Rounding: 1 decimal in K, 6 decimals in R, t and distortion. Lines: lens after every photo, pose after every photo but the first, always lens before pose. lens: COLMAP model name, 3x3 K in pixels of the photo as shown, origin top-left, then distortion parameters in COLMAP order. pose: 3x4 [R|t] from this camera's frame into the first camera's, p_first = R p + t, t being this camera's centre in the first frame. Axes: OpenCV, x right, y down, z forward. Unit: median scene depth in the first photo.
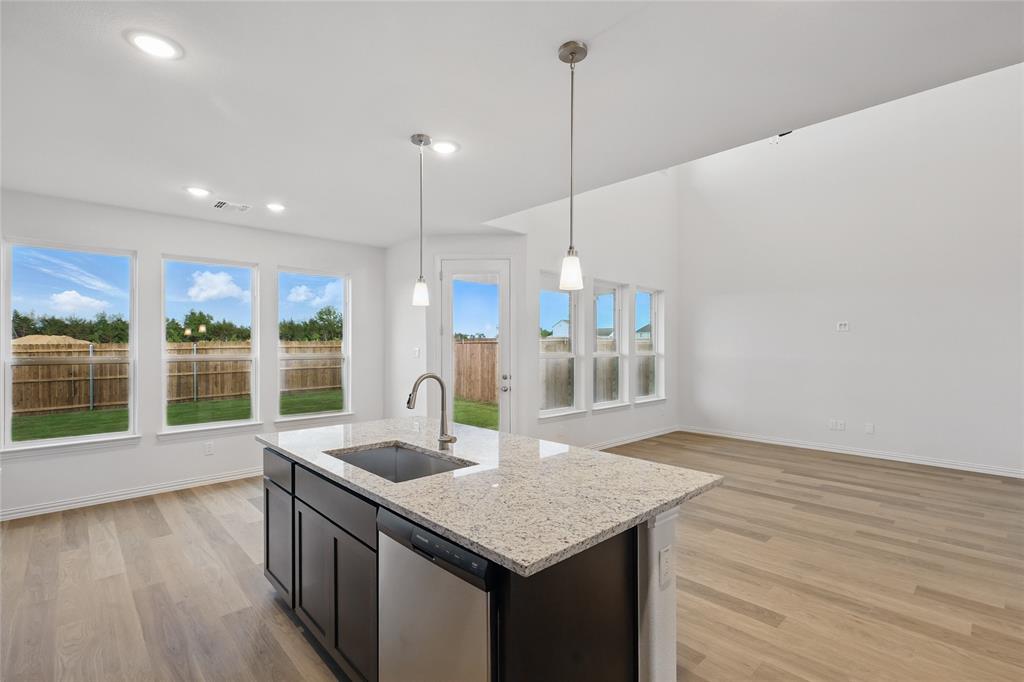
lens RADIAL K [[468.5, 0, 516.4], [0, 468.5, 345.7], [0, 0, 1]] dist [-0.001960, 0.000001]
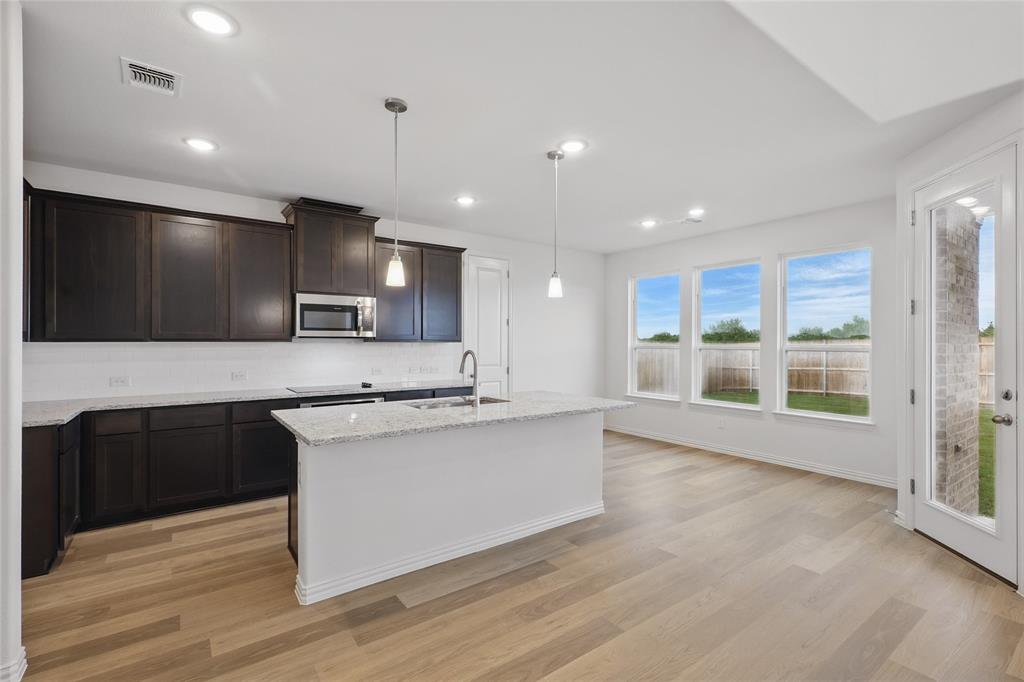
lens RADIAL K [[462.5, 0, 512.8], [0, 462.5, 342.1], [0, 0, 1]] dist [0.001904, 0.000063]
pose [[-0.134306, 0.000212, -0.990940, 0.789852], [-0.002349, 0.999997, 0.000533, 0.021997], [0.990937, 0.002400, -0.134305, 0.870895]]
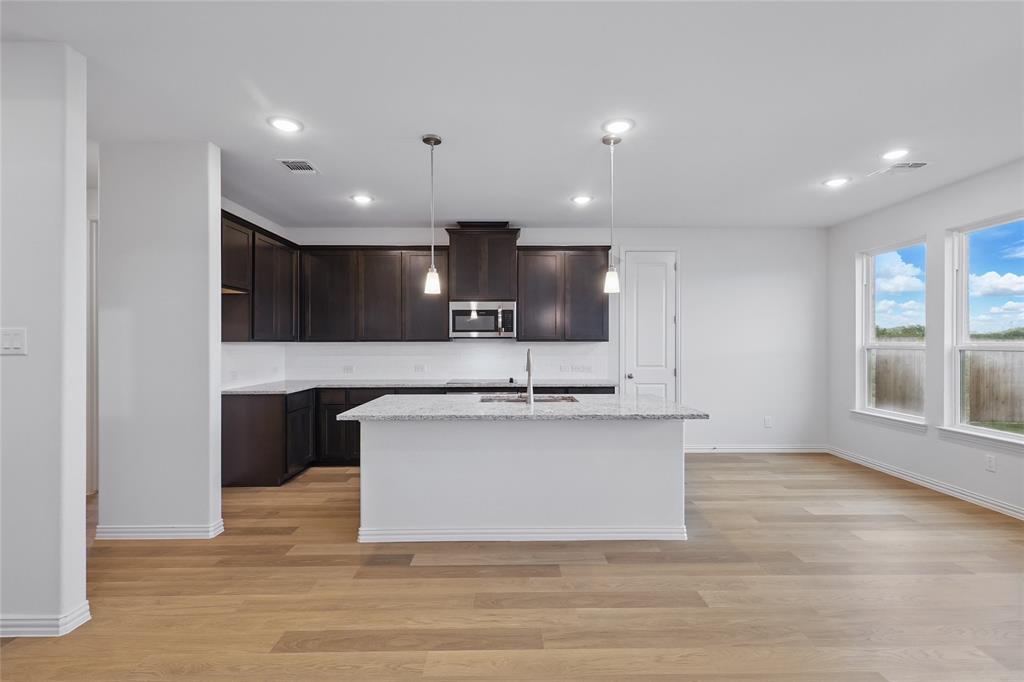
lens RADIAL K [[462.5, 0, 512.8], [0, 462.5, 342.1], [0, 0, 1]] dist [0.001904, 0.000063]
pose [[-0.682767, 0.002466, -0.730632, 0.609875], [0.001876, 0.999997, 0.001623, 0.022581], [0.730634, -0.000262, -0.682770, 1.296296]]
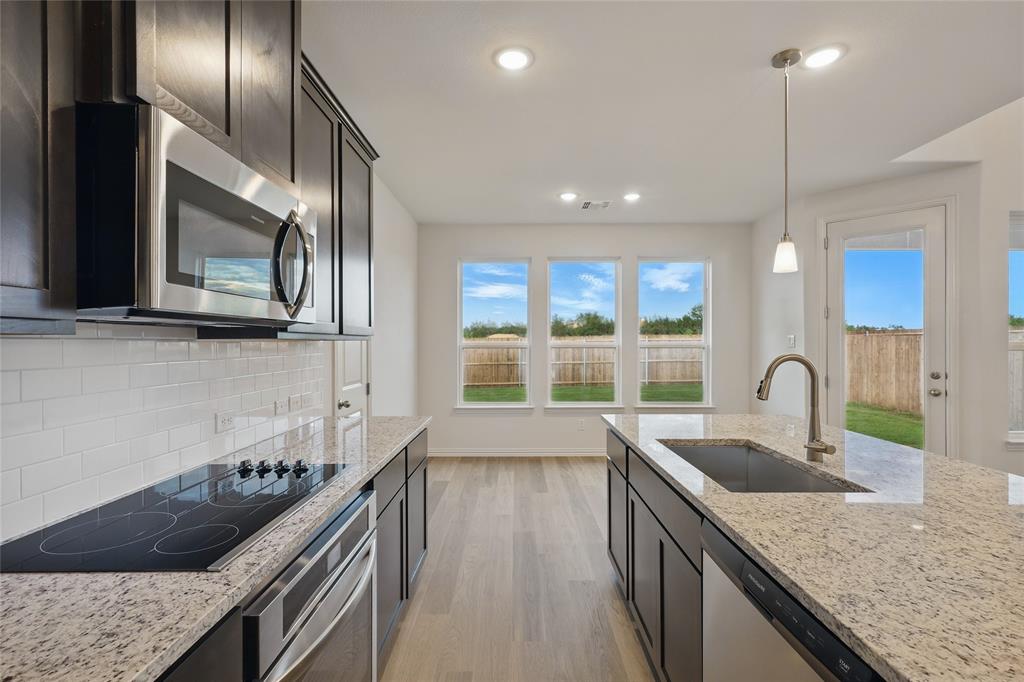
lens RADIAL K [[462.5, 0, 512.8], [0, 462.5, 342.1], [0, 0, 1]] dist [0.001904, 0.000063]
pose [[0.718314, 0.001072, -0.695719, 0.004970], [0.000140, 0.999999, 0.001685, 0.024954], [0.695719, -0.001308, 0.718312, 0.109939]]
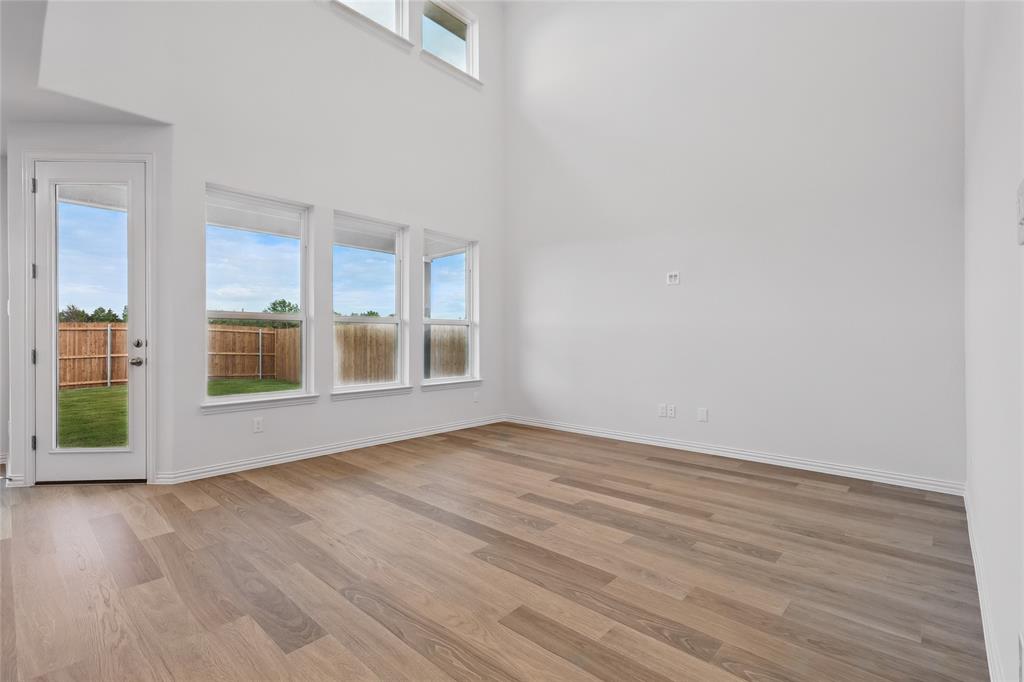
lens RADIAL K [[464.9, 0, 517.8], [0, 464.9, 339.3], [0, 0, 1]] dist [0.002827, -0.000125]
pose [[0.997460, -0.003201, 0.071156, 0.703802], [0.003046, 0.999993, 0.002288, 0.094647], [-0.071163, -0.002066, 0.997463, 0.489383]]
